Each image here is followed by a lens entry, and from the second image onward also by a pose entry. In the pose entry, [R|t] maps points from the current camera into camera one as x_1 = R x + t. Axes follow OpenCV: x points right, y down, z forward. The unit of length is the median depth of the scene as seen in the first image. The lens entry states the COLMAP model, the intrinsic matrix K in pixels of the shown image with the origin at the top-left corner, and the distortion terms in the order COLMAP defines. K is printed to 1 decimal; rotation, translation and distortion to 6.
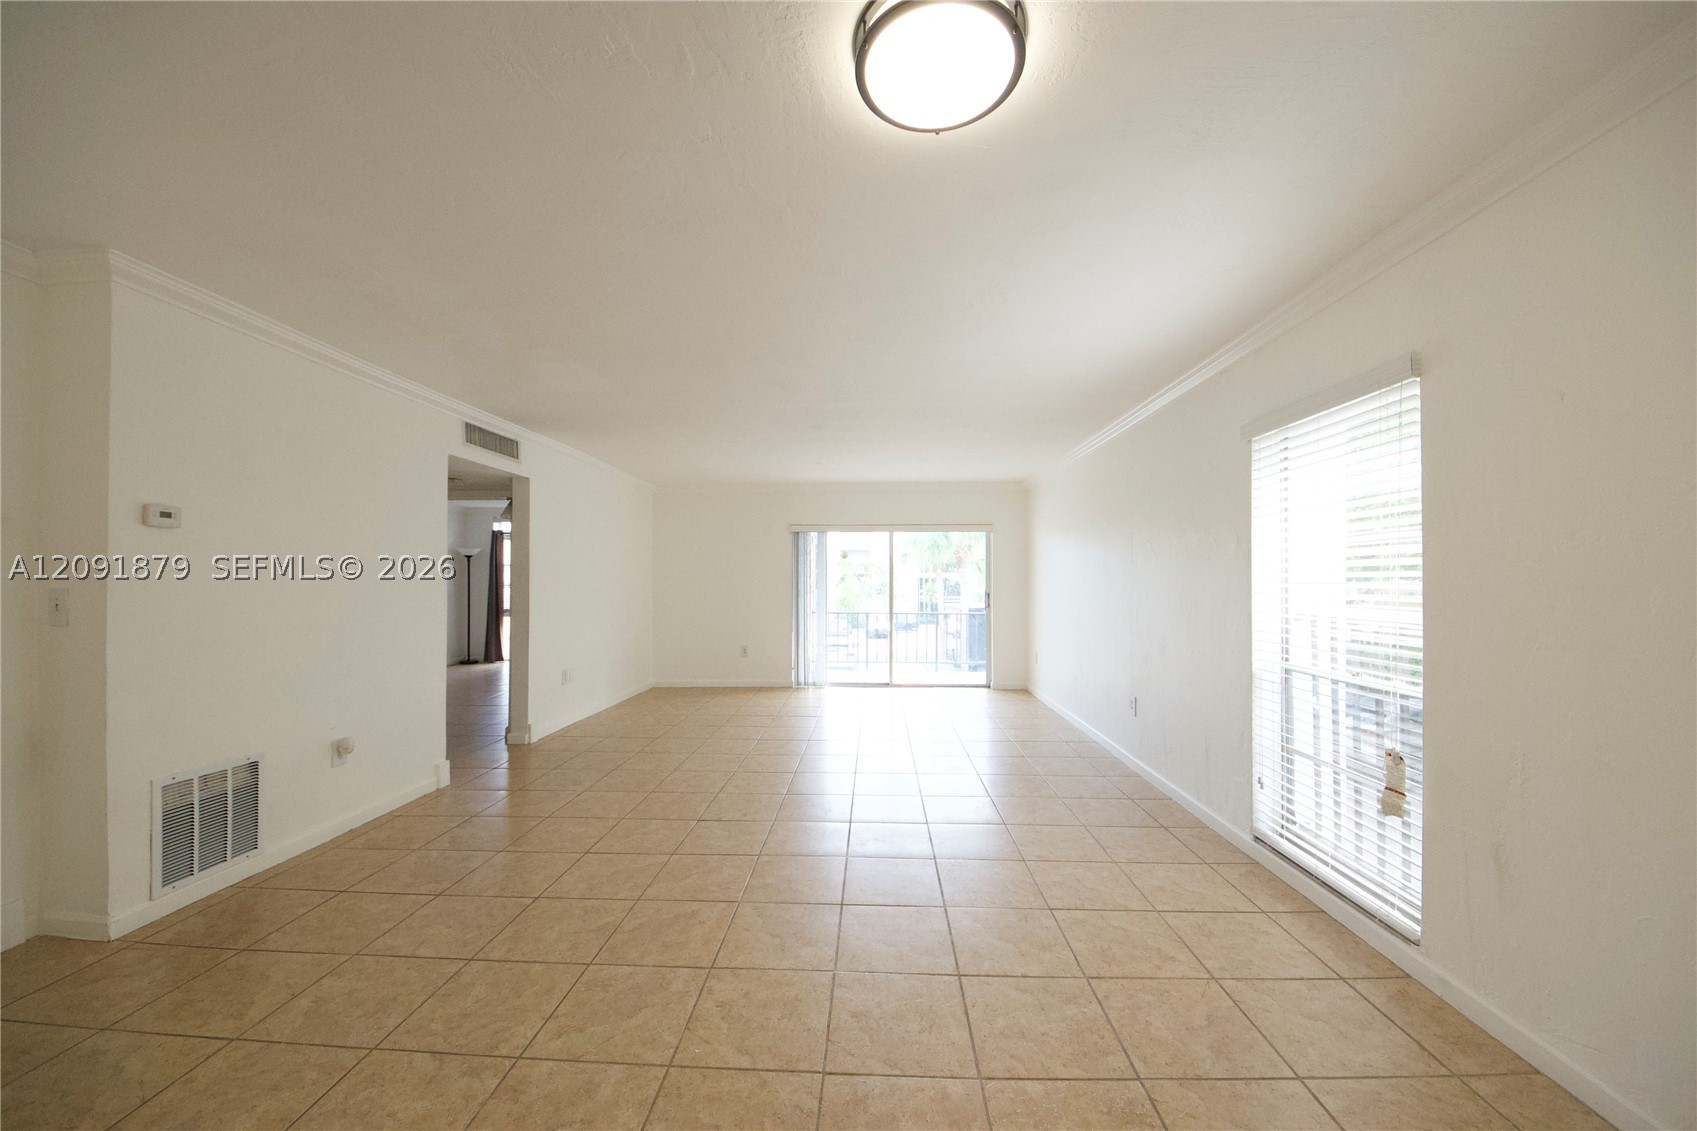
lens RADIAL K [[604.0, 0, 856.6], [0, 604.0, 572.9], [0, 0, 1]] dist [0.030378, -0.021480]
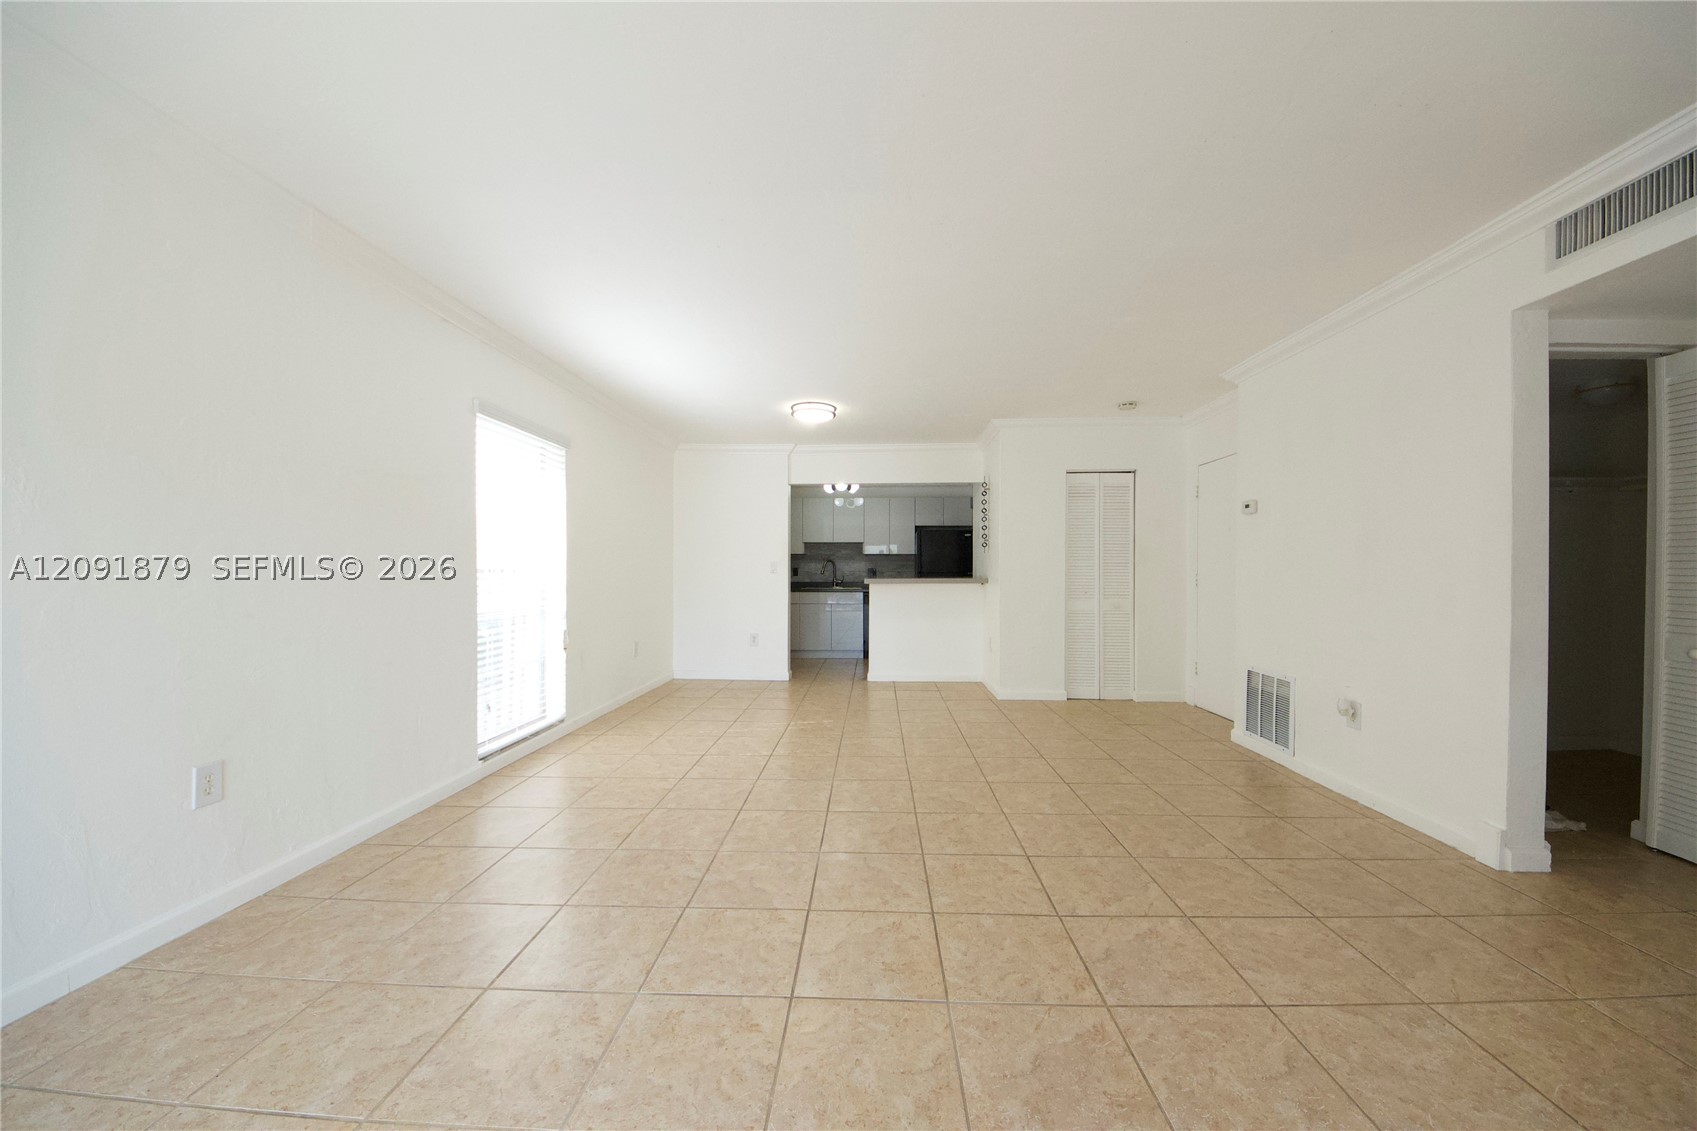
lens RADIAL K [[604.0, 0, 856.6], [0, 604.0, 572.9], [0, 0, 1]] dist [0.030378, -0.021480]
pose [[-0.999991, -0.002897, -0.003042, -0.054272], [-0.002864, 0.999938, -0.010754, 0.086348], [0.003073, -0.010745, -0.999938, 2.120493]]
